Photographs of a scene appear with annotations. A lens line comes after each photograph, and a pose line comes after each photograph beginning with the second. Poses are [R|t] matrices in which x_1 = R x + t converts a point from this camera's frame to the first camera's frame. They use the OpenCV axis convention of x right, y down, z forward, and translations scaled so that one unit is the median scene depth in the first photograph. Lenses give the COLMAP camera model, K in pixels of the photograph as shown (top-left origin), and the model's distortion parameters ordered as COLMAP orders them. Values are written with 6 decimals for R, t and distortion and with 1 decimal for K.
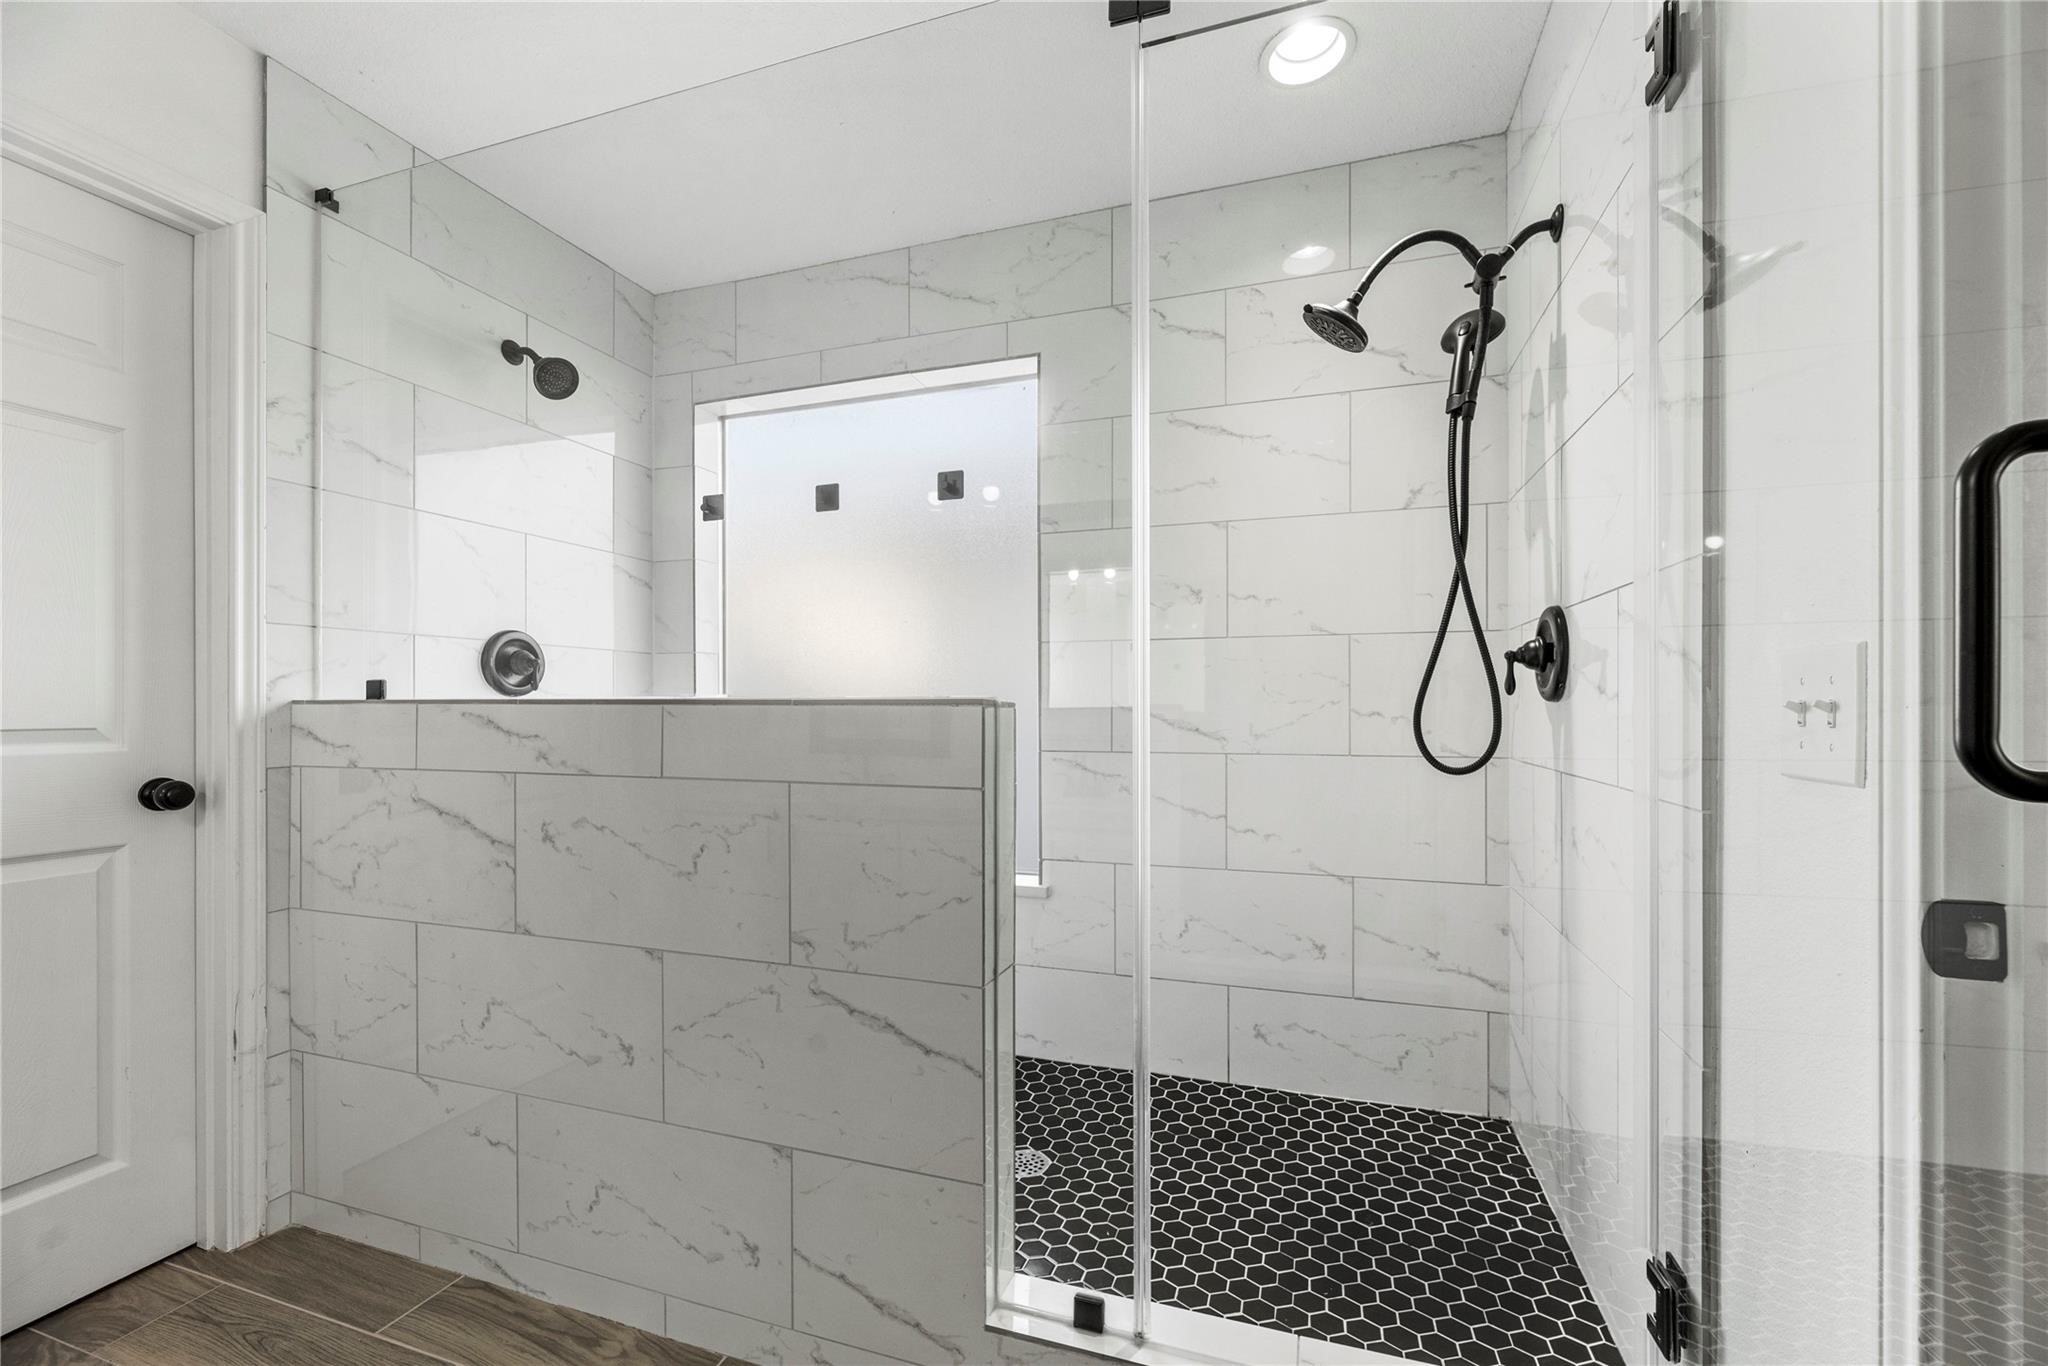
lens RADIAL K [[829.5, 0, 1031.8], [0, 829.5, 702.1], [0, 0, 1]] dist [0.000075, -0.000406]
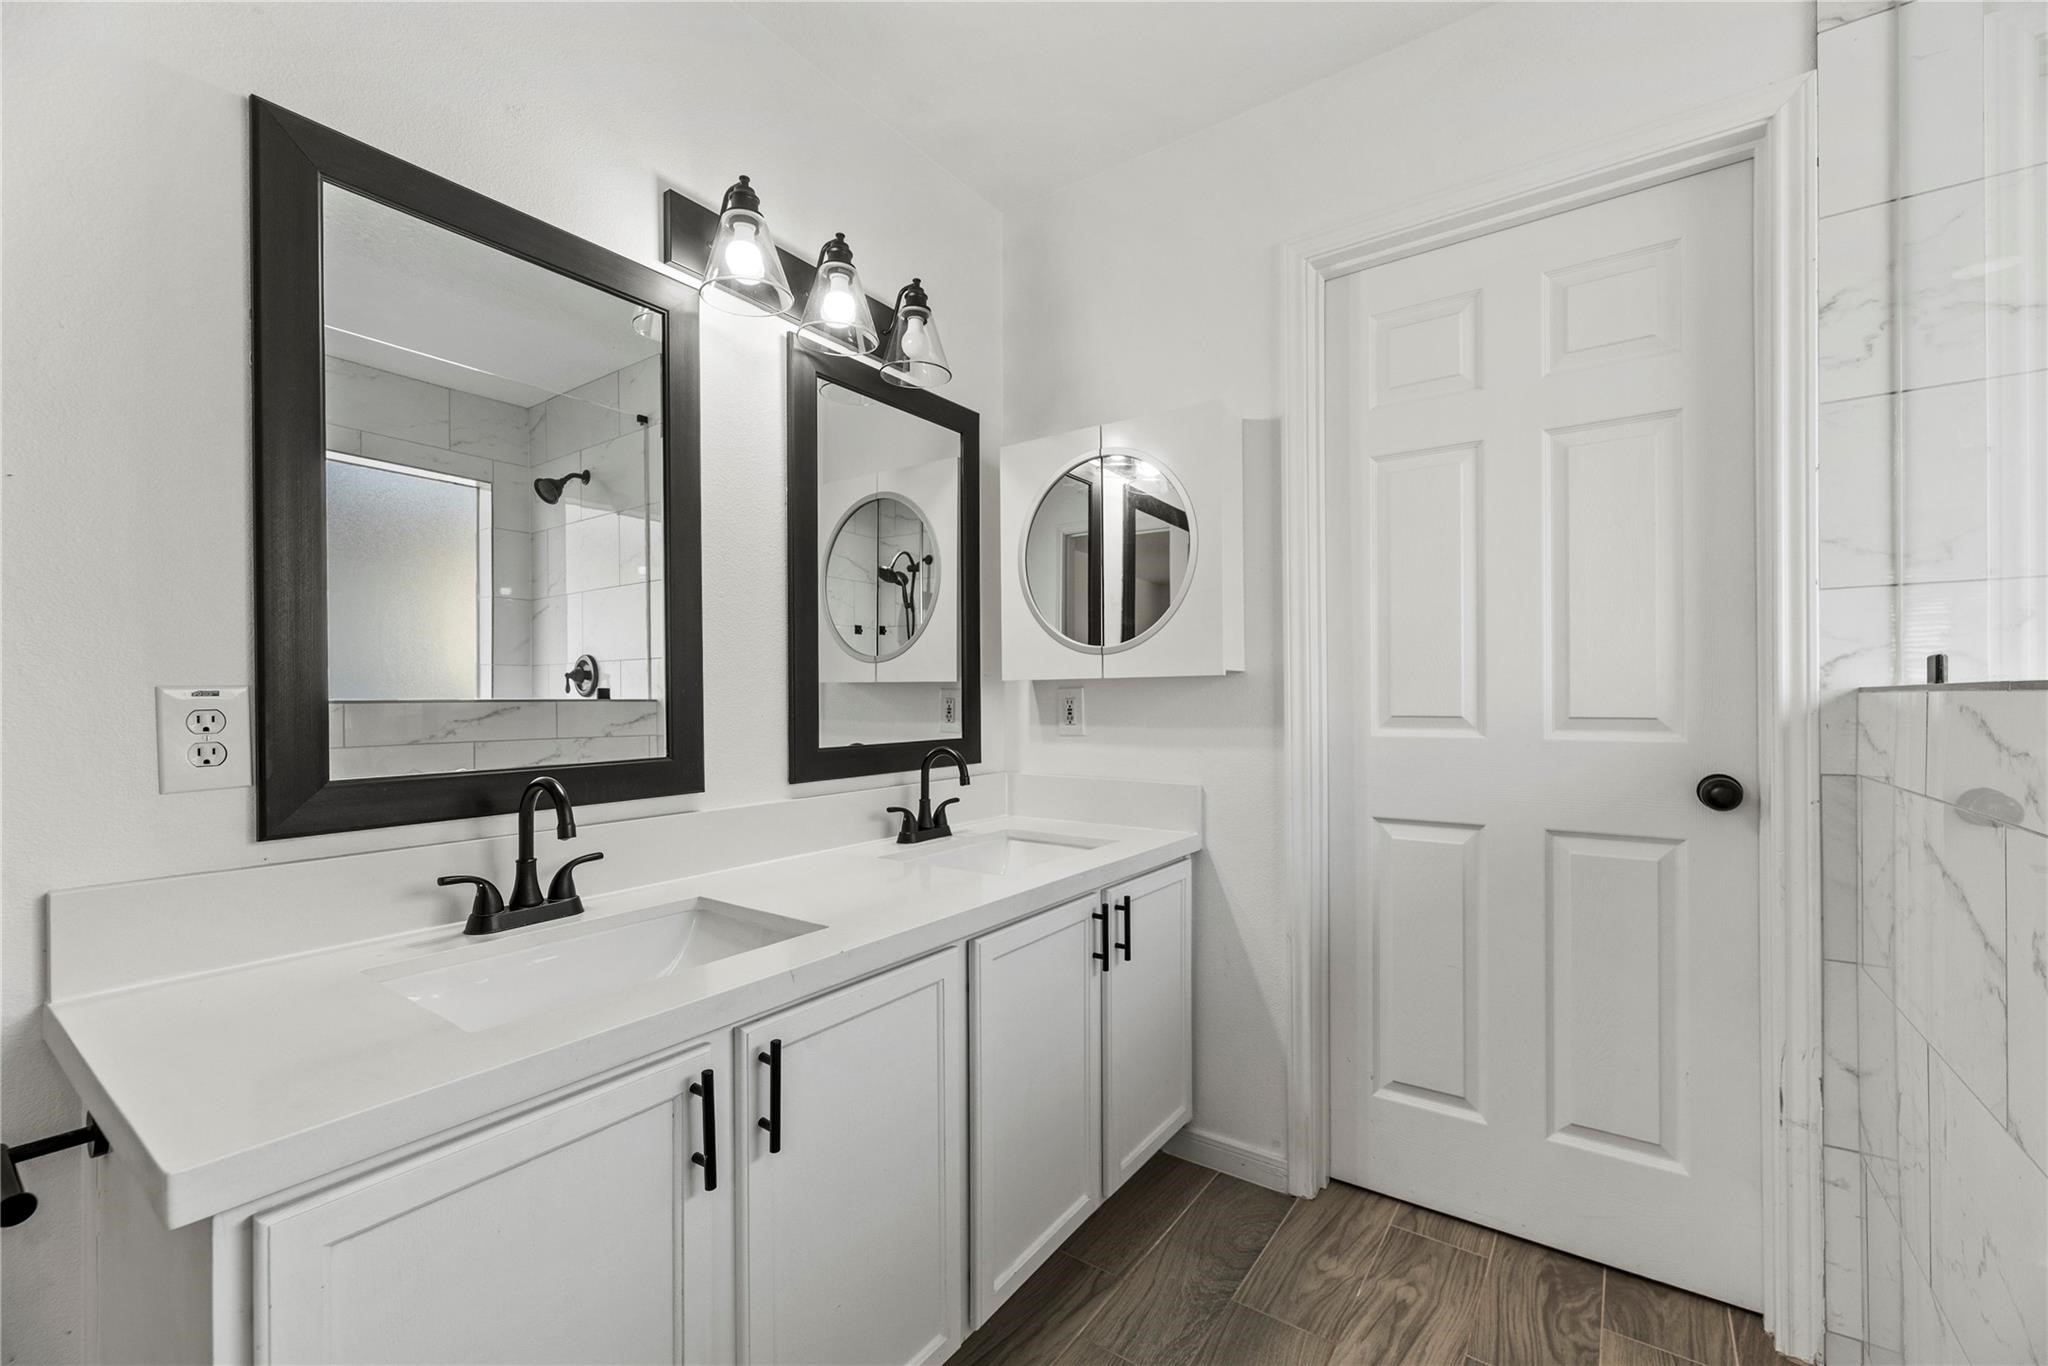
lens RADIAL K [[829.5, 0, 1011.3], [0, 829.5, 694.1], [0, 0, 1]] dist [0.000075, -0.000406]
pose [[-0.278382, -0.002892, -0.960466, 0.045380], [0.009684, 0.999936, -0.005817, 0.001106], [0.960422, -0.010920, -0.278336, 0.490864]]
